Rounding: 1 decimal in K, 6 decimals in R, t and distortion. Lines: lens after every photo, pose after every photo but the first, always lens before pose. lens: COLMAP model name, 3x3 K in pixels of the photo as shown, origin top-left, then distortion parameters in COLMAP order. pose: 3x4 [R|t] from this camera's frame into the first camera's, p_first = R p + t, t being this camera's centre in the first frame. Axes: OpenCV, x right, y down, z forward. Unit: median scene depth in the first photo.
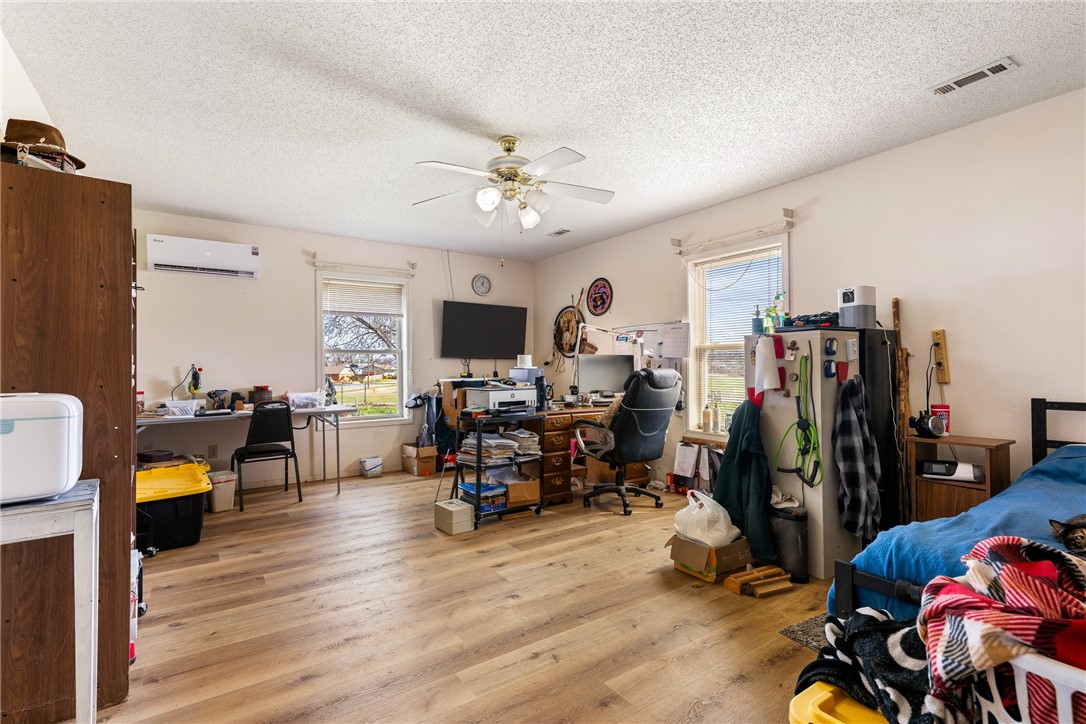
lens RADIAL K [[504.0, 0, 540.4], [0, 504.0, 362.8], [0, 0, 1]] dist [0.010055, -0.000032]
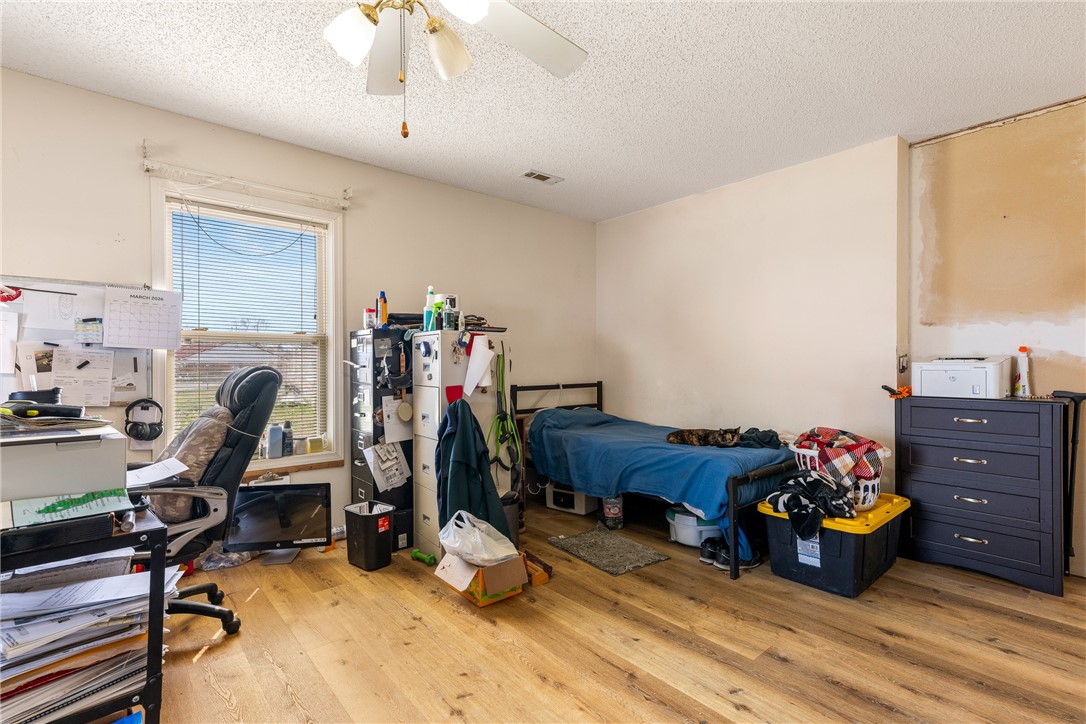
lens RADIAL K [[504.0, 0, 541.4], [0, 504.0, 361.9], [0, 0, 1]] dist [0.010055, -0.000032]
pose [[-0.100567, 0.008604, 0.994893, -0.624175], [-0.006596, 0.999935, -0.009314, 0.012010], [-0.994908, -0.007499, -0.100503, 1.081218]]
